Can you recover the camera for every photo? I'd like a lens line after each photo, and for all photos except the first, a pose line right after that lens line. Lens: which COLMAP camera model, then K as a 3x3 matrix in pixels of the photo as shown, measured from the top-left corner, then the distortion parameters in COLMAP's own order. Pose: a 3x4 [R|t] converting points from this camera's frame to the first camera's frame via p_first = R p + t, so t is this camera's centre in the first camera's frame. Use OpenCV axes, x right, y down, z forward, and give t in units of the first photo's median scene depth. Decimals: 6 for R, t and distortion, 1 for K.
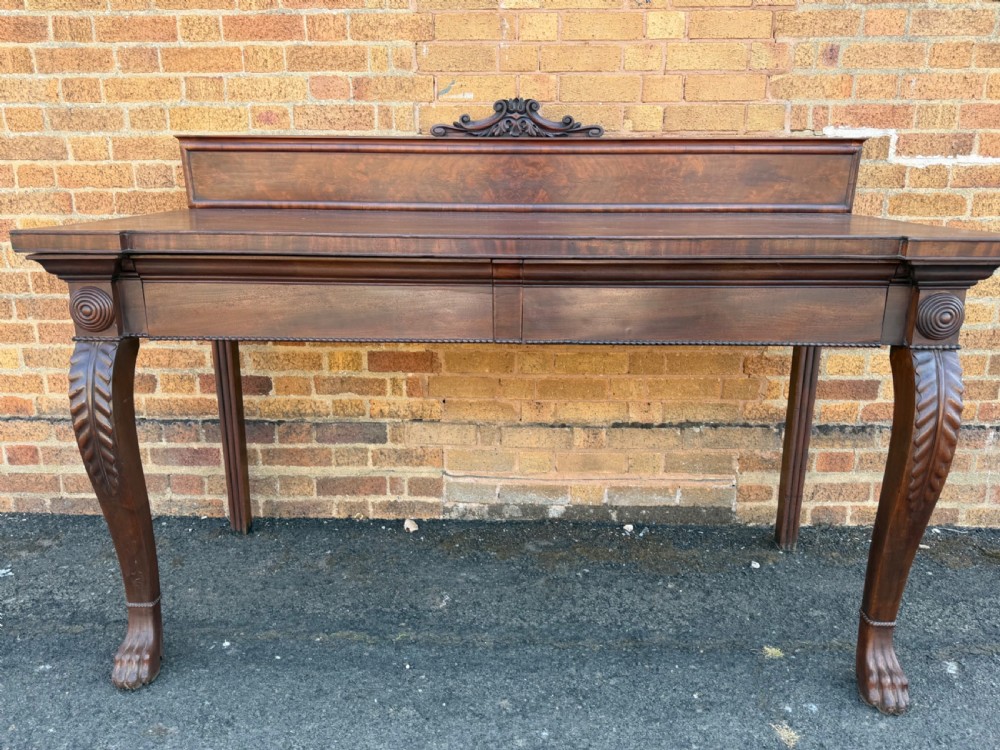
lens RADIAL K [[739.0, 0, 500.8], [0, 739.0, 377.9], [0, 0, 1]] dist [0.115348, -0.180558]
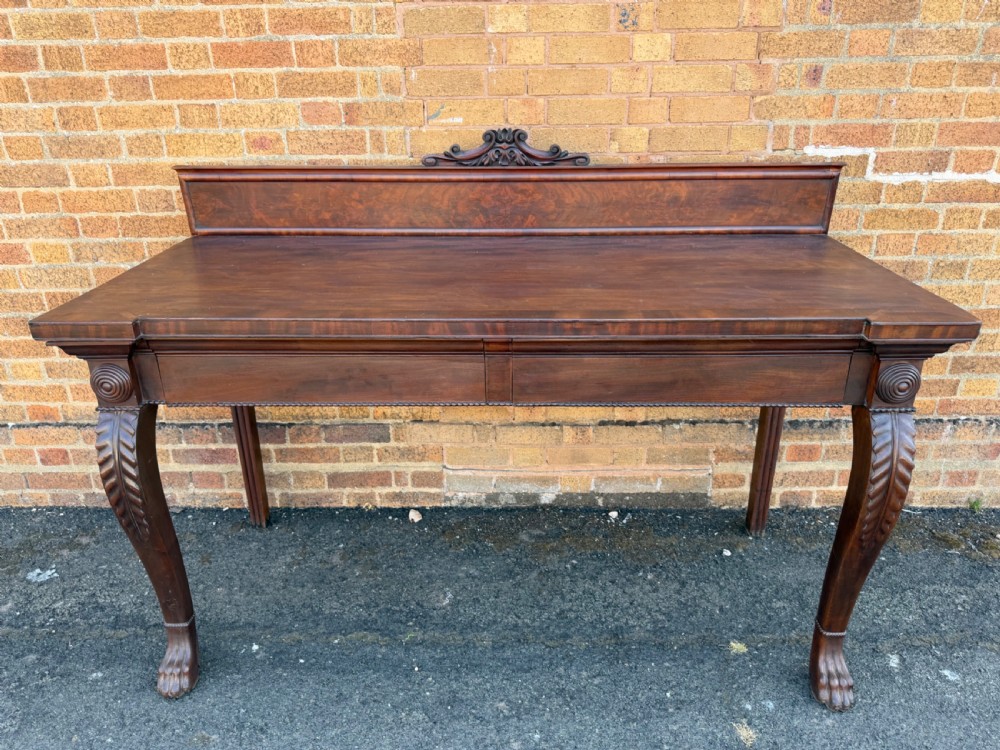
lens RADIAL K [[706.6, 0, 501.2], [0, 706.6, 378.1], [0, 0, 1]] dist [0.114640, -0.188078]
pose [[0.999853, -0.016901, 0.003031, 0.006184], [0.016318, 0.990208, 0.138642, -0.146719], [-0.005344, -0.138572, 0.990338, -0.011591]]
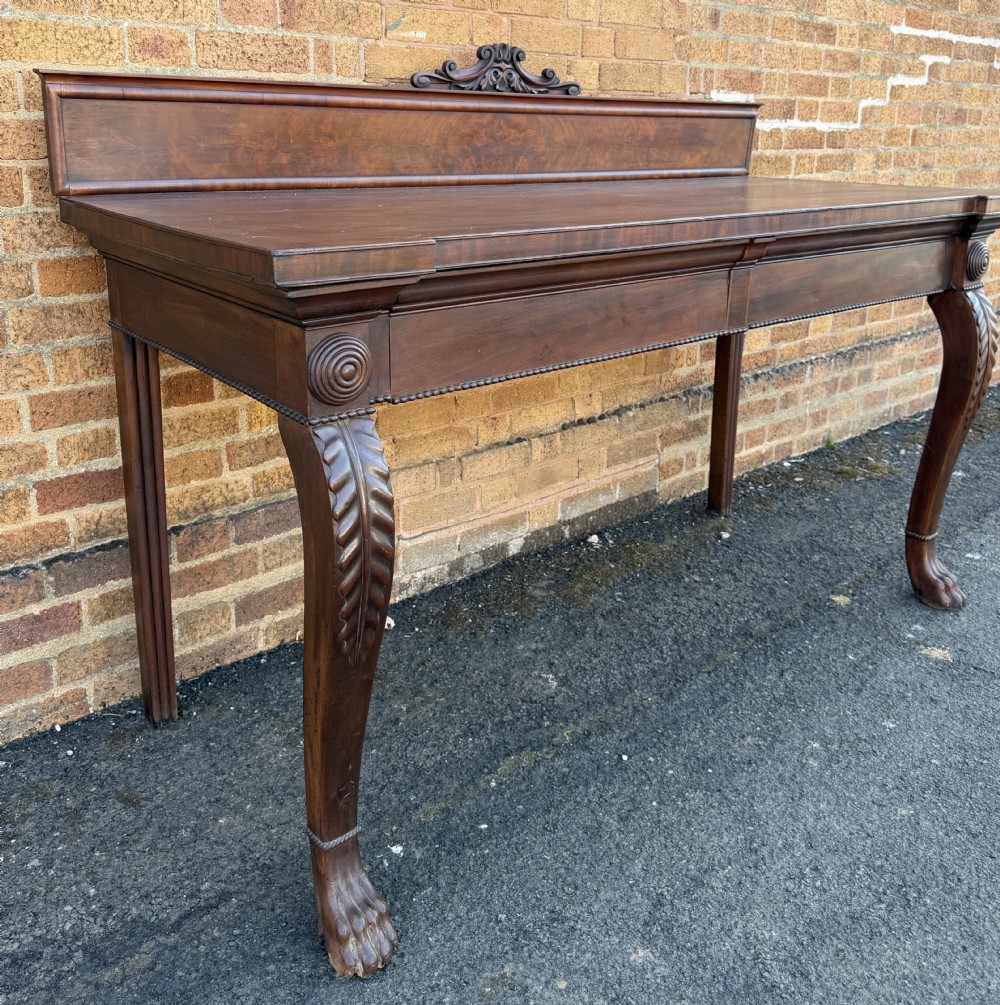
lens RADIAL K [[952.9, 0, 506.1], [0, 952.9, 369.3], [0, 0, 1]] dist [0.079682, -0.097075]
pose [[0.745228, -0.158044, 0.647809, -0.599346], [0.165408, 0.984956, 0.050014, -0.068104], [-0.645968, 0.069881, 0.760159, 0.201864]]
